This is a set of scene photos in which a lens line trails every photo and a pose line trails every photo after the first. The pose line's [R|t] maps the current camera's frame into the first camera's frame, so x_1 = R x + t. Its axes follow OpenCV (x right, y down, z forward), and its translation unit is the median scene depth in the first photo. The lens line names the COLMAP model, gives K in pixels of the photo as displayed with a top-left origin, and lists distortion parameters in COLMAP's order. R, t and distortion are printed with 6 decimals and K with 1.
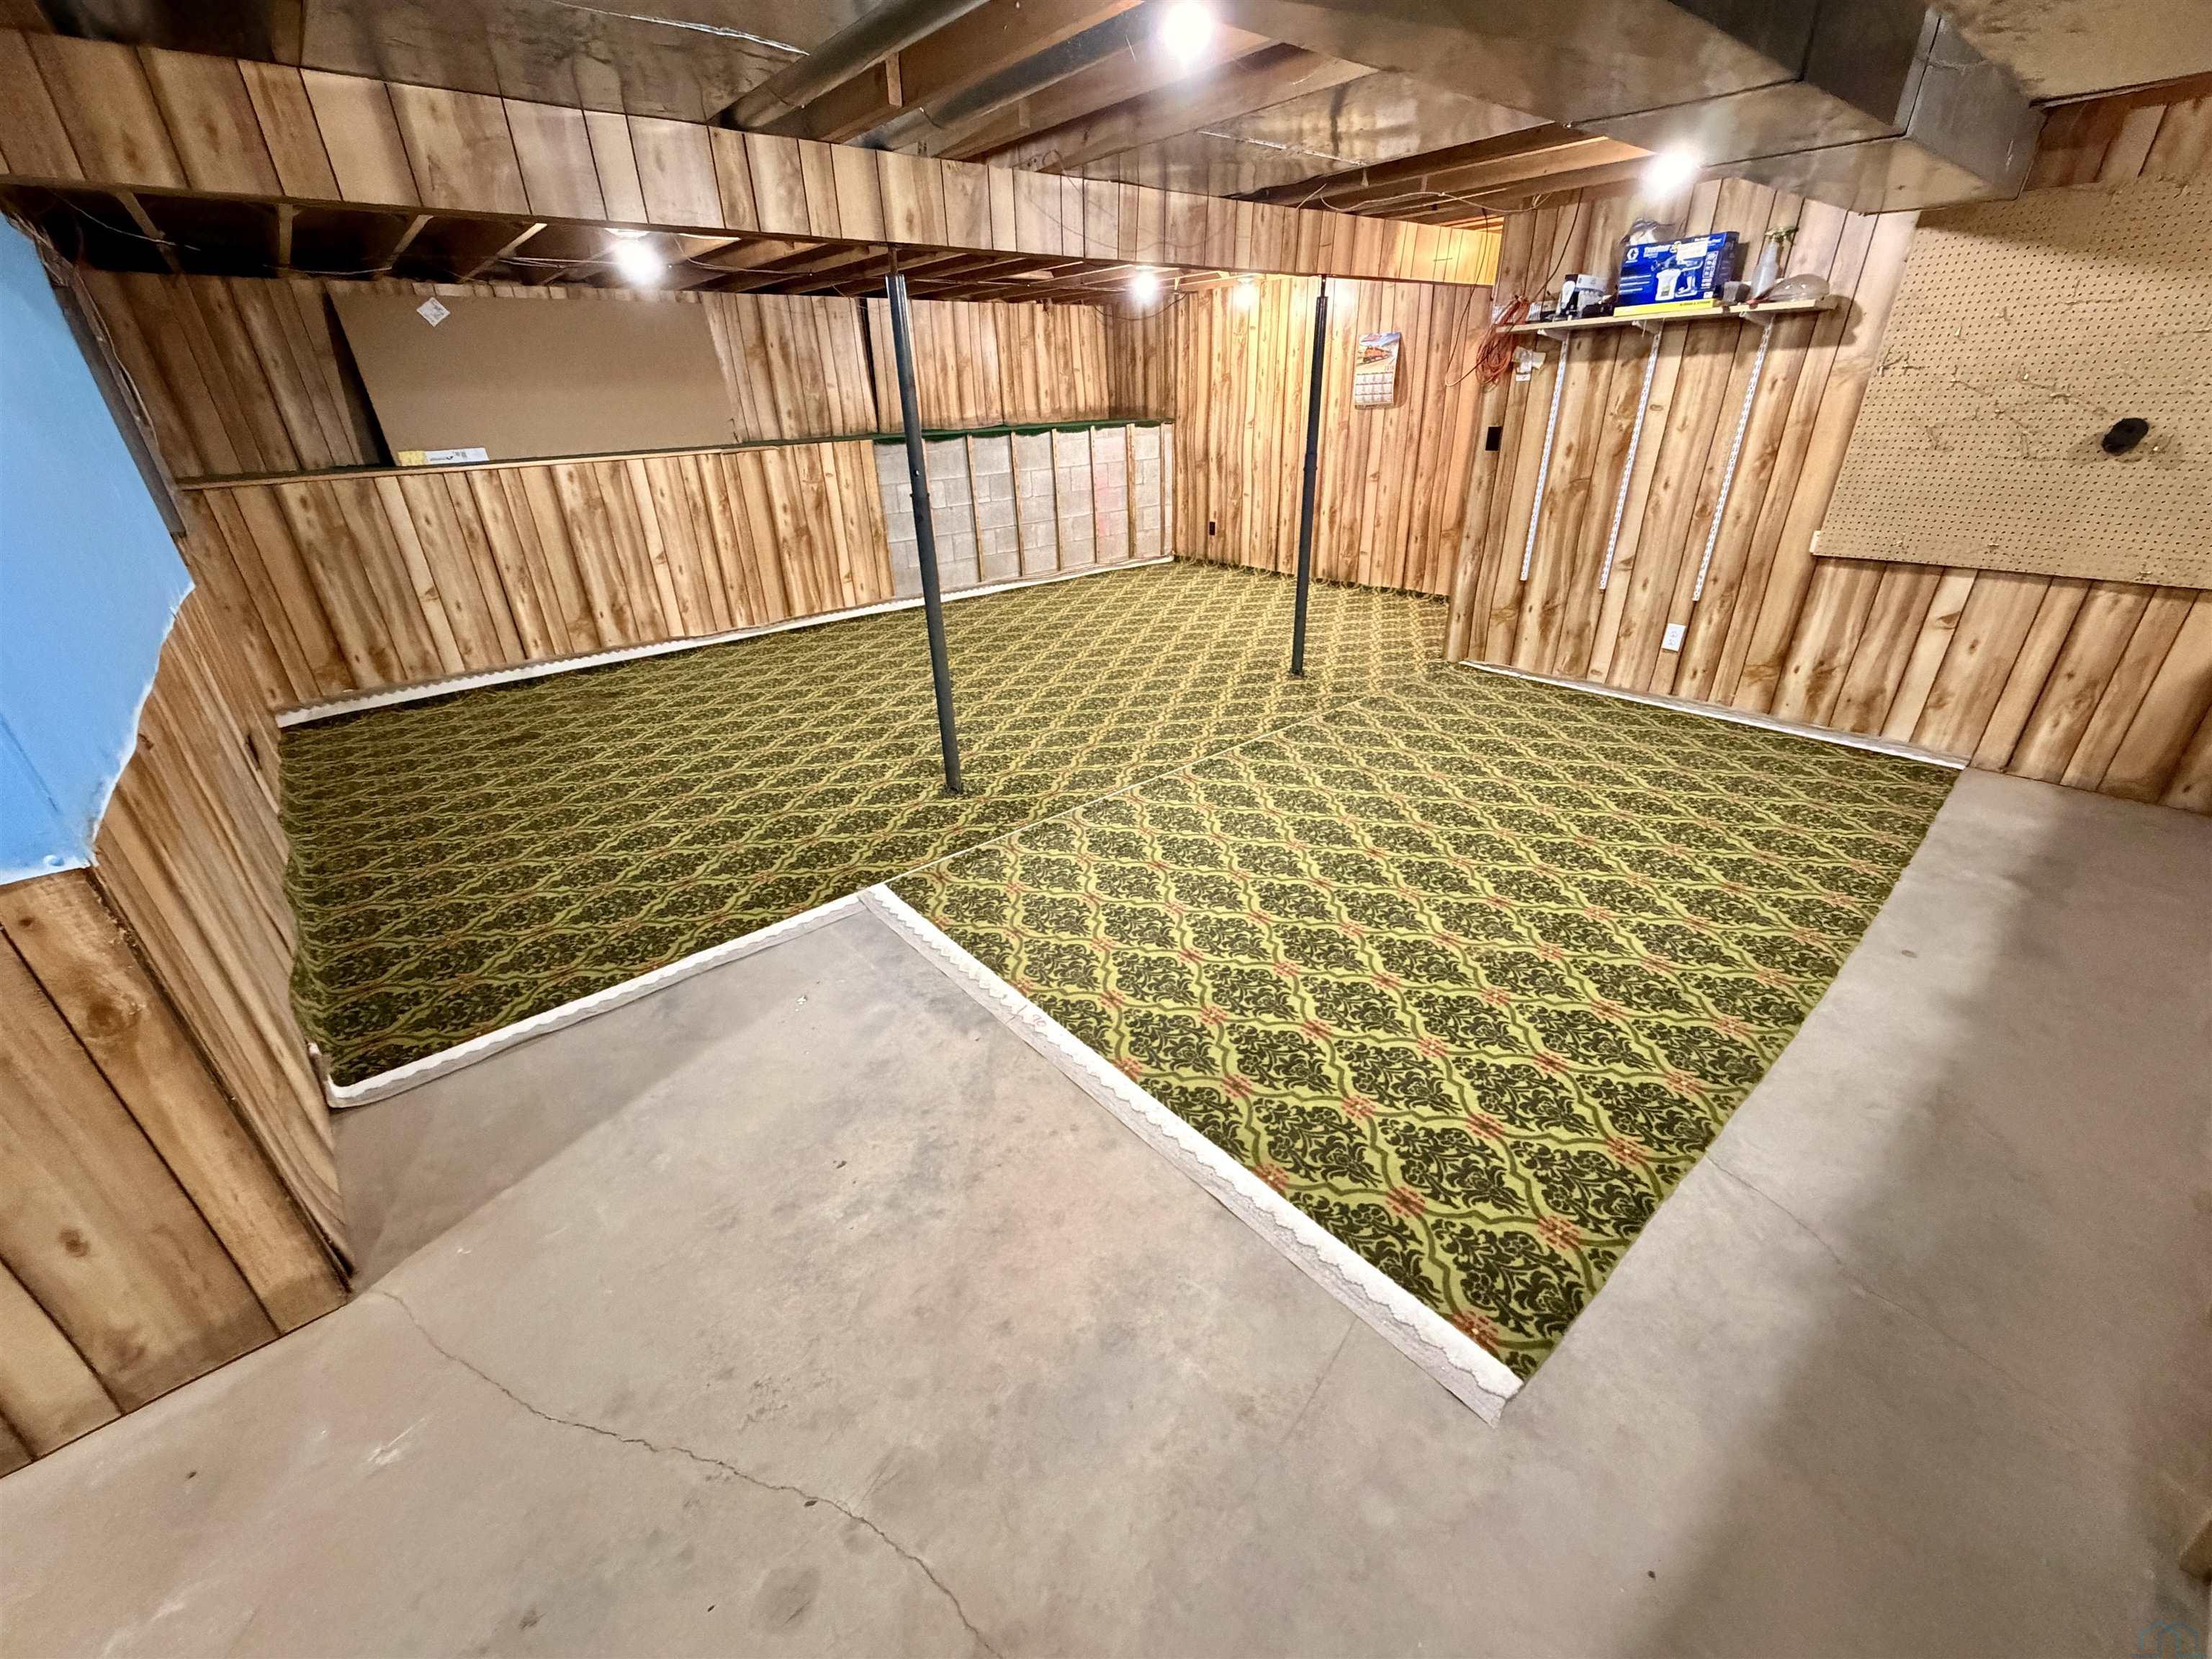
lens RADIAL K [[879.7, 0, 1098.5], [0, 879.7, 826.8], [0, 0, 1]] dist [-0.000858, -0.000083]
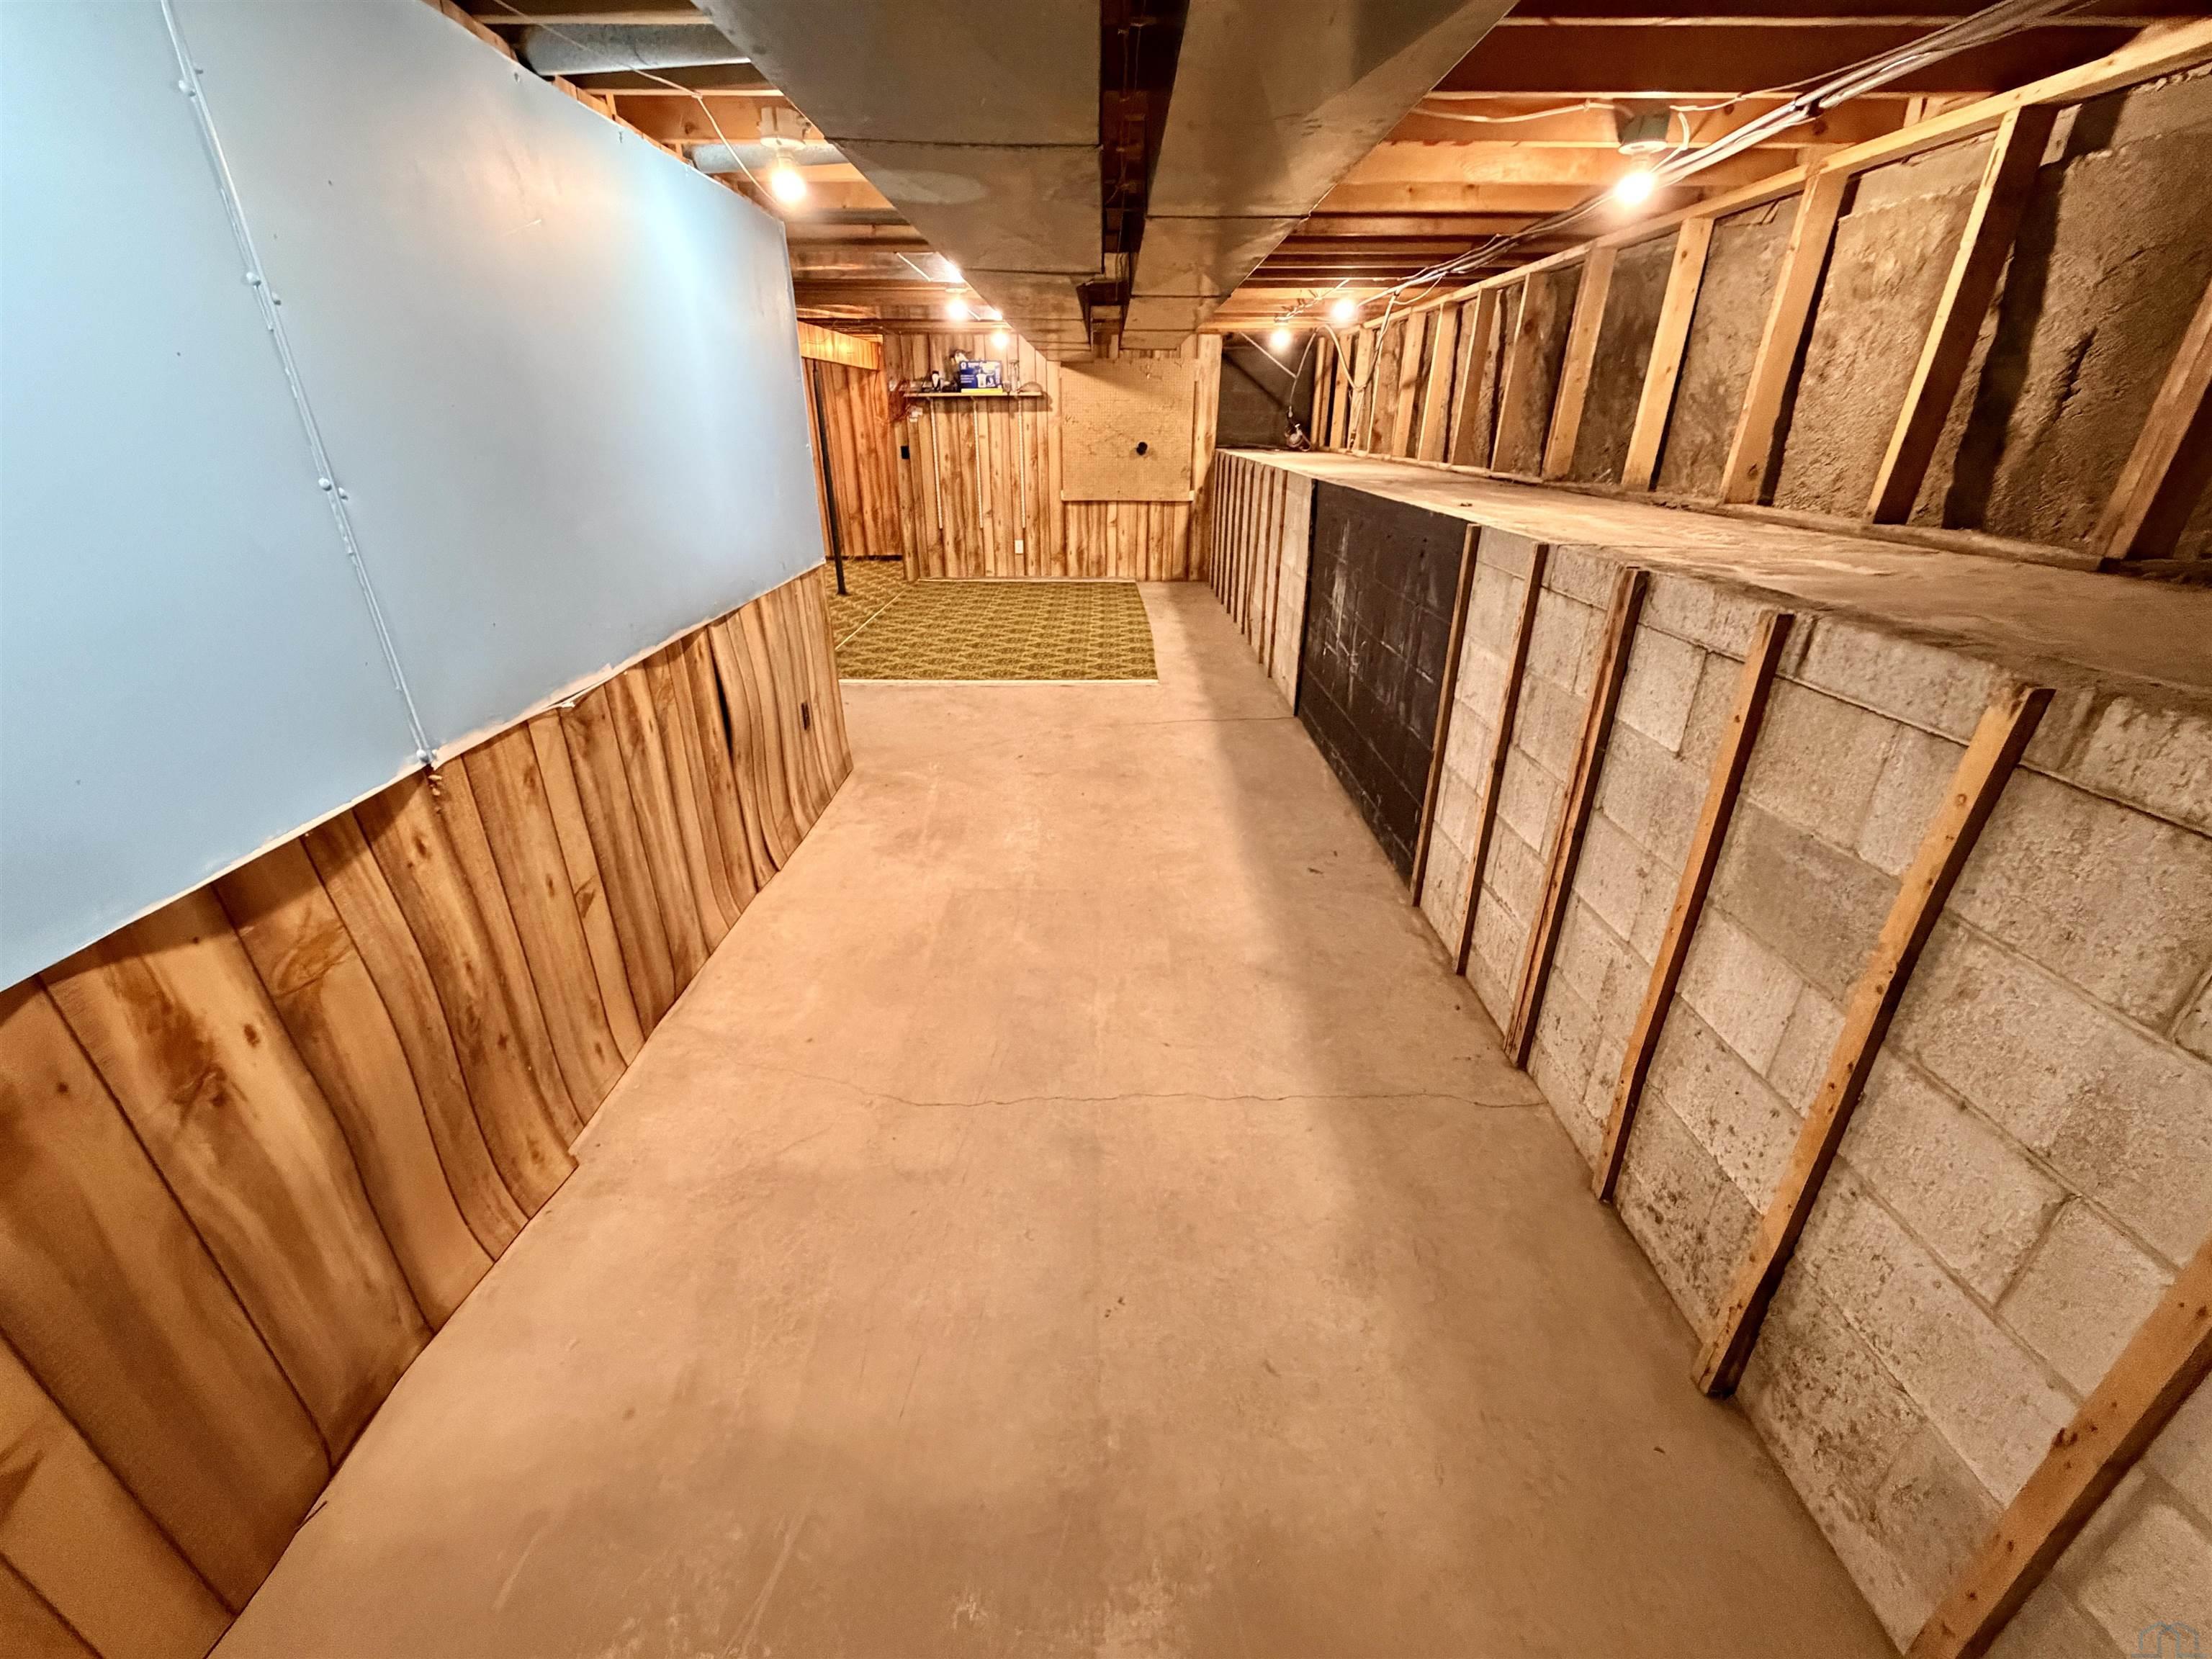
lens RADIAL K [[879.7, 0, 1098.5], [0, 879.7, 826.8], [0, 0, 1]] dist [-0.000858, -0.000083]
pose [[0.651196, -0.288890, 0.701774, -0.985783], [0.317092, 0.943701, 0.094242, 0.306959], [-0.689490, 0.161157, 0.706139, -0.548149]]
